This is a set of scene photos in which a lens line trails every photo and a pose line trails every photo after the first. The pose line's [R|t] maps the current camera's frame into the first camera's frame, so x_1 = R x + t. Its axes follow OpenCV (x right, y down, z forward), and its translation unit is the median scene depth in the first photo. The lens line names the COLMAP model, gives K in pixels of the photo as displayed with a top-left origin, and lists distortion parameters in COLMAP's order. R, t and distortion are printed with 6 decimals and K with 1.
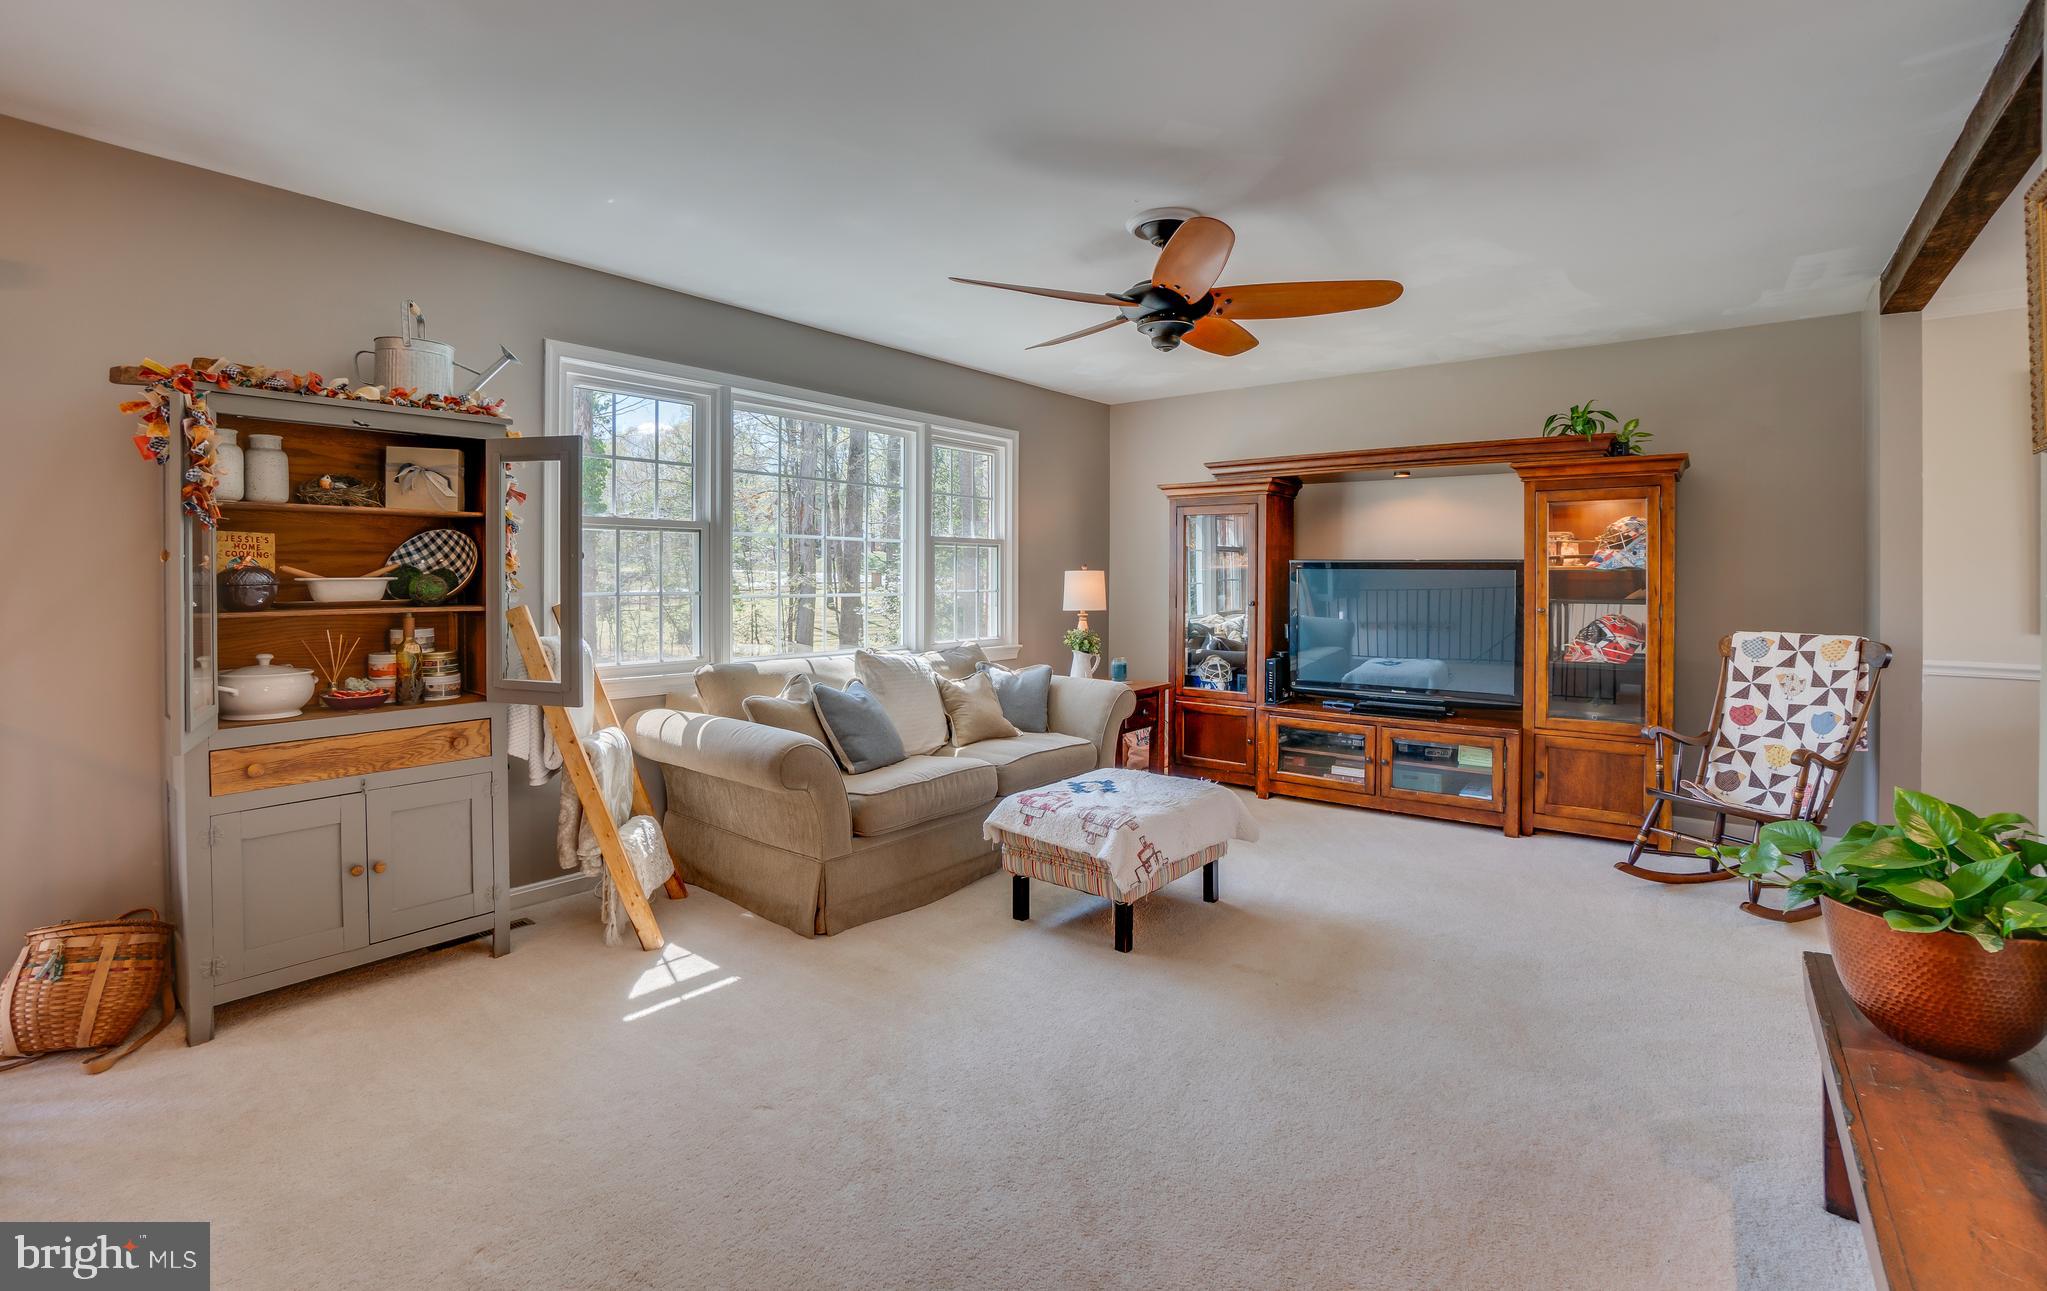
lens RADIAL K [[939.3, 0, 1020.6], [0, 939.3, 587.3], [0, 0, 1]] dist [0.001429, 0.000332]
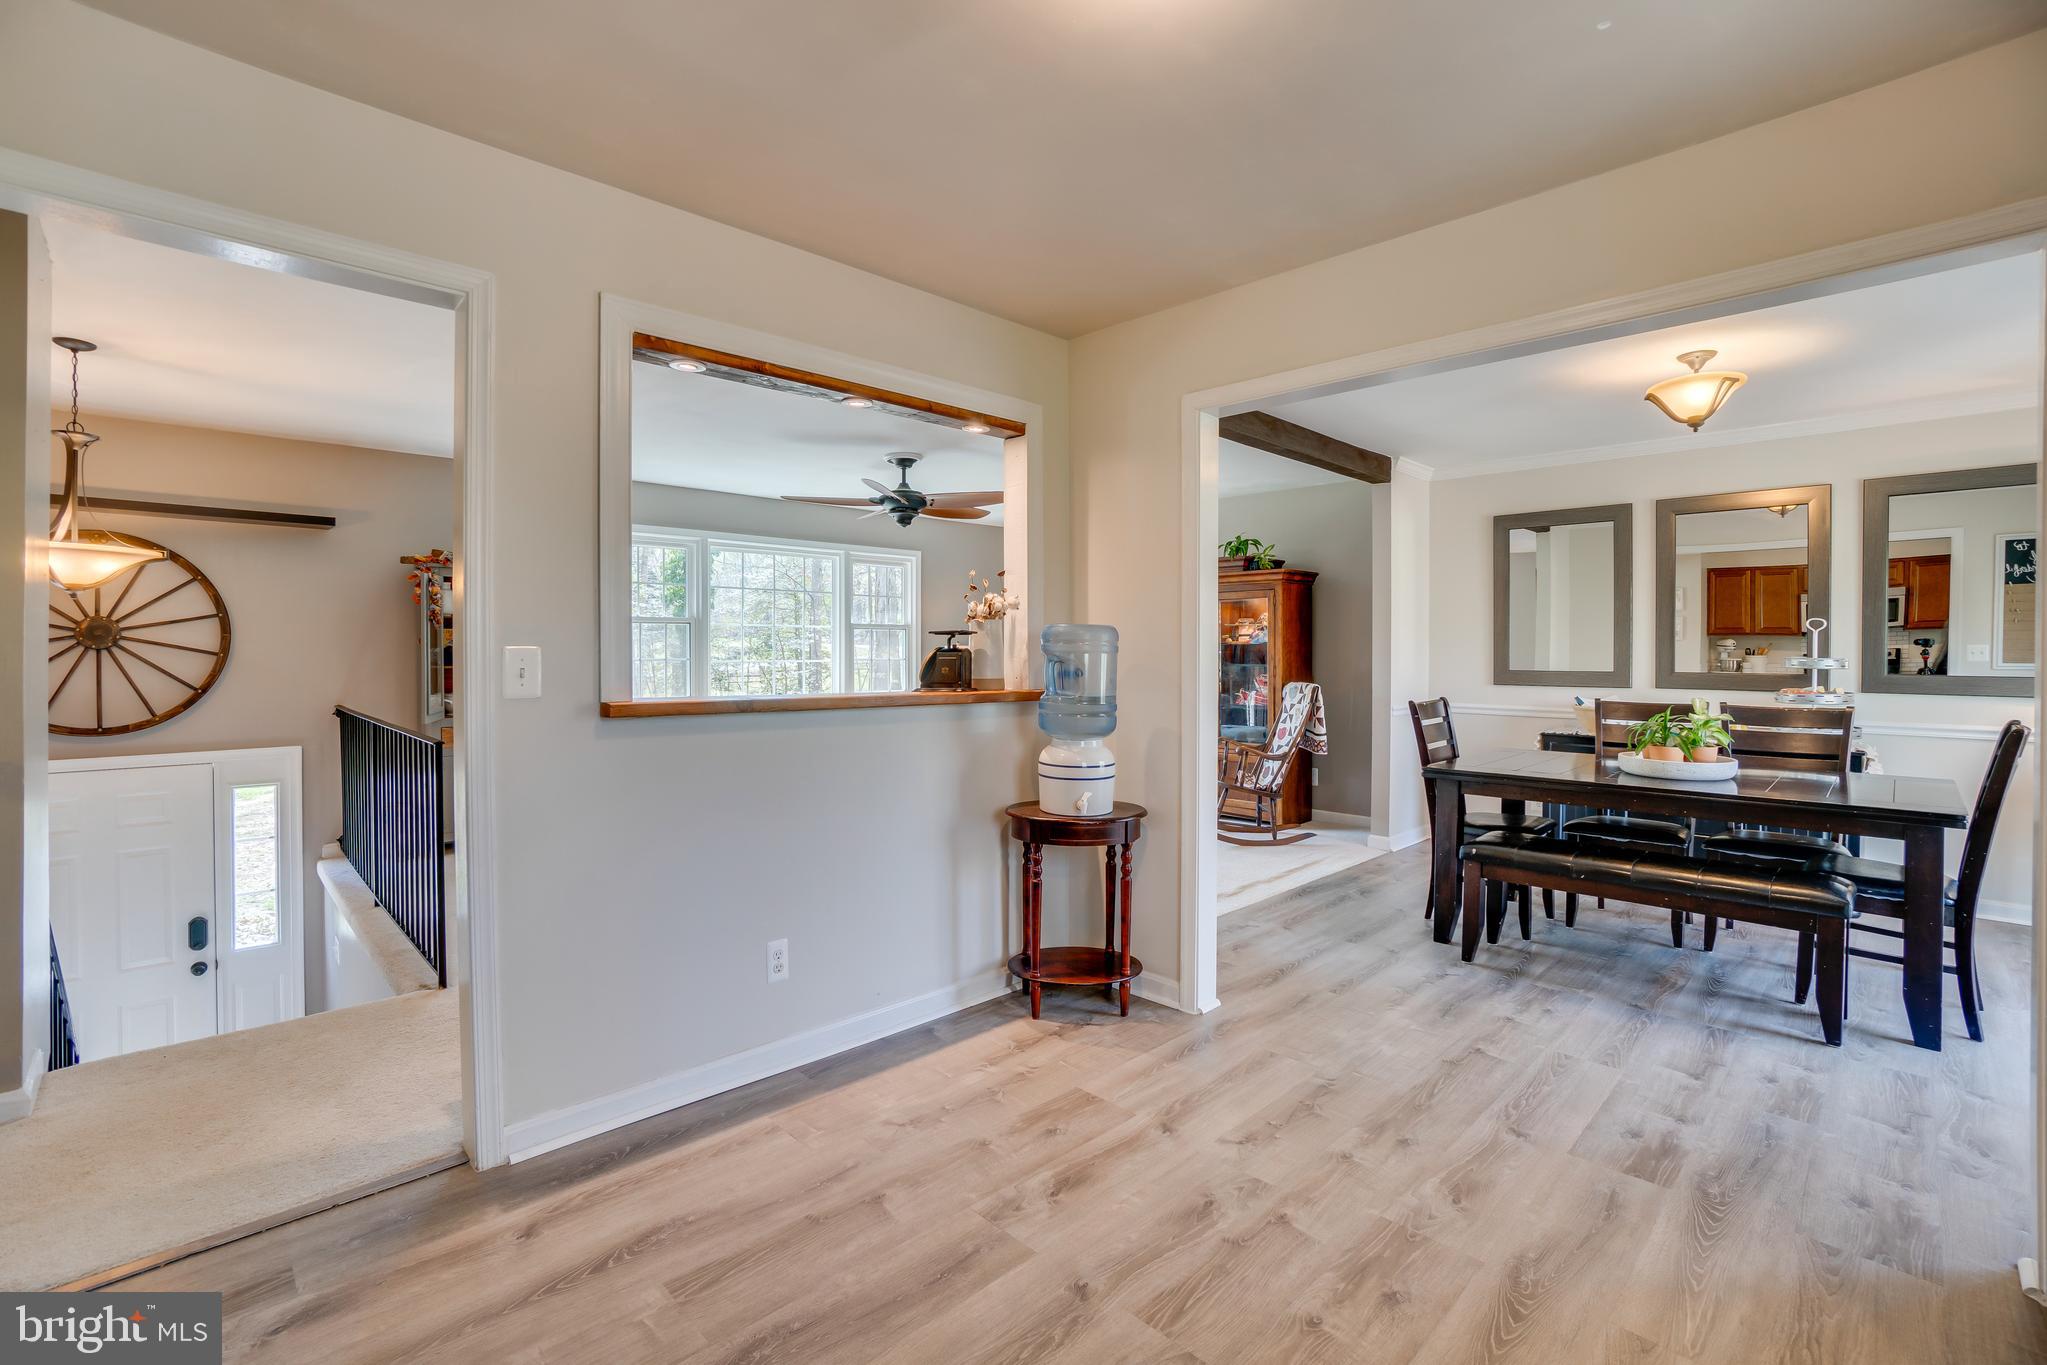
lens RADIAL K [[904.5, 0, 1017.5], [0, 904.5, 650.1], [0, 0, 1]] dist [-0.001024, 0.000127]
pose [[0.987987, 0.000333, -0.154538, 0.549519], [-0.001331, 0.999979, -0.006353, 0.002074], [0.154533, 0.006482, 0.987966, -0.603785]]
